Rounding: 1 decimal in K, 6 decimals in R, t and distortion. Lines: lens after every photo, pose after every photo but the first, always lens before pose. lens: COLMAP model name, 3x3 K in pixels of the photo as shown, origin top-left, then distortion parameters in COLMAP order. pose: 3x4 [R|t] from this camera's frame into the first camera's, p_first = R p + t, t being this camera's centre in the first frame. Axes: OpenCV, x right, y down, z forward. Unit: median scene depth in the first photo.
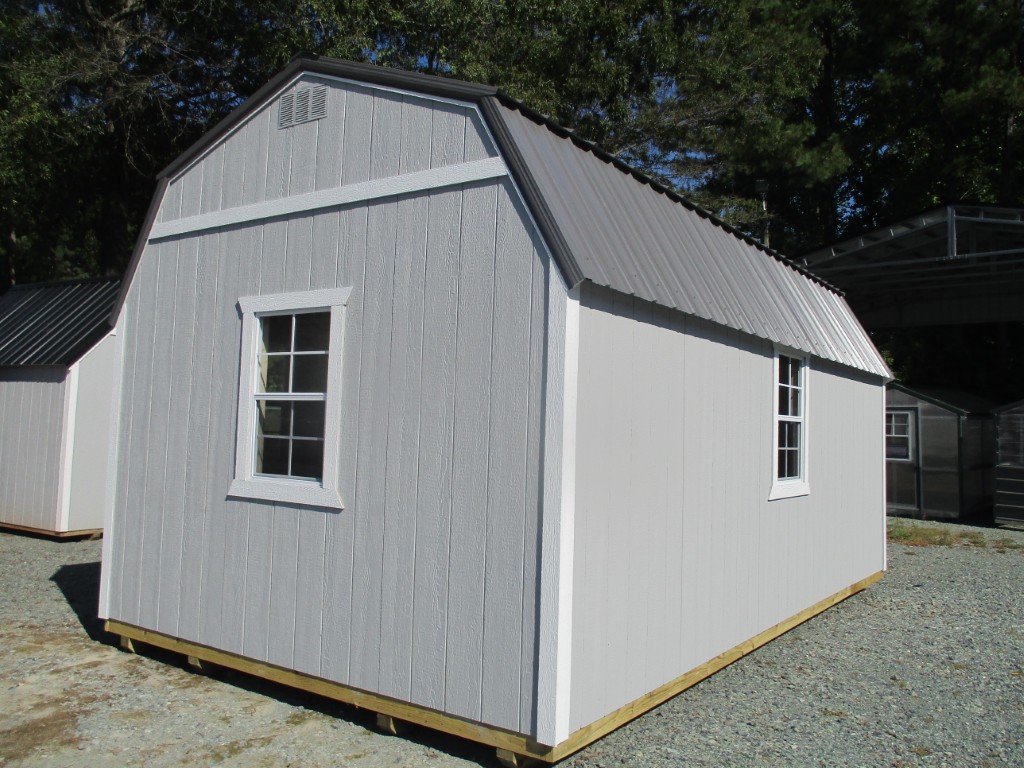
lens RADIAL K [[855.0, 0, 514.1], [0, 855.0, 385.9], [0, 0, 1]] dist [-0.022719, 0.012657]
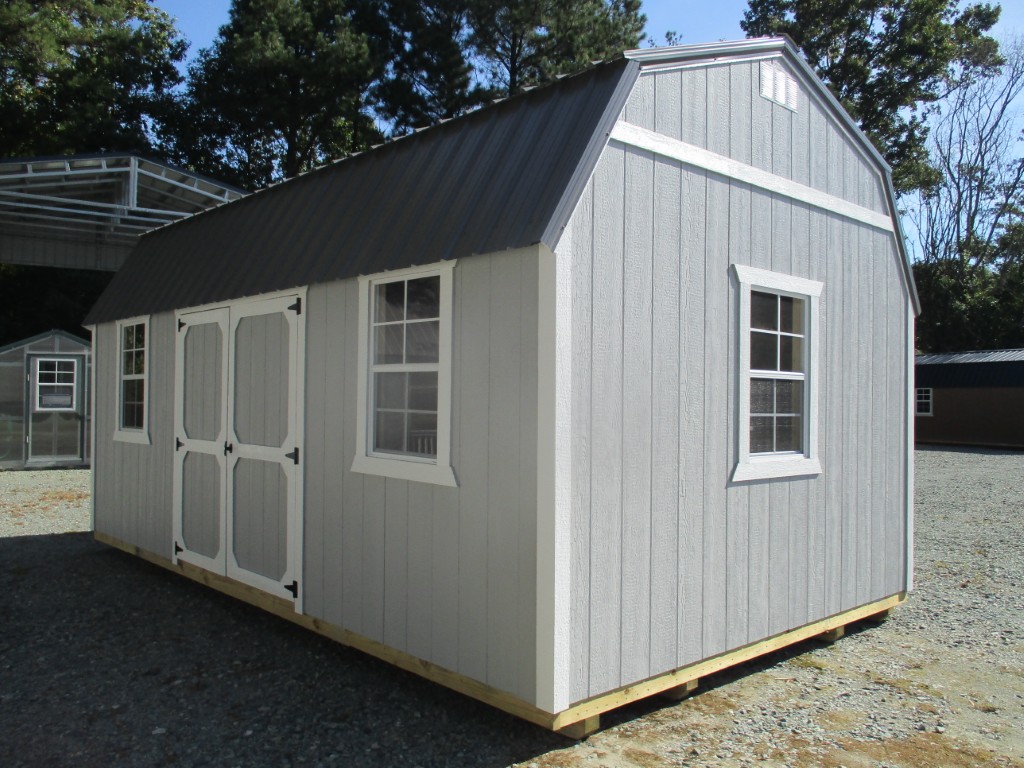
lens RADIAL K [[855.0, 0, 514.7], [0, 855.0, 383.6], [0, 0, 1]] dist [-0.022719, 0.012657]
pose [[0.210008, -0.011521, 0.977632, -1.291117], [-0.059210, 0.997945, 0.024480, 0.015792], [-0.975905, -0.063026, 0.208894, 1.059483]]
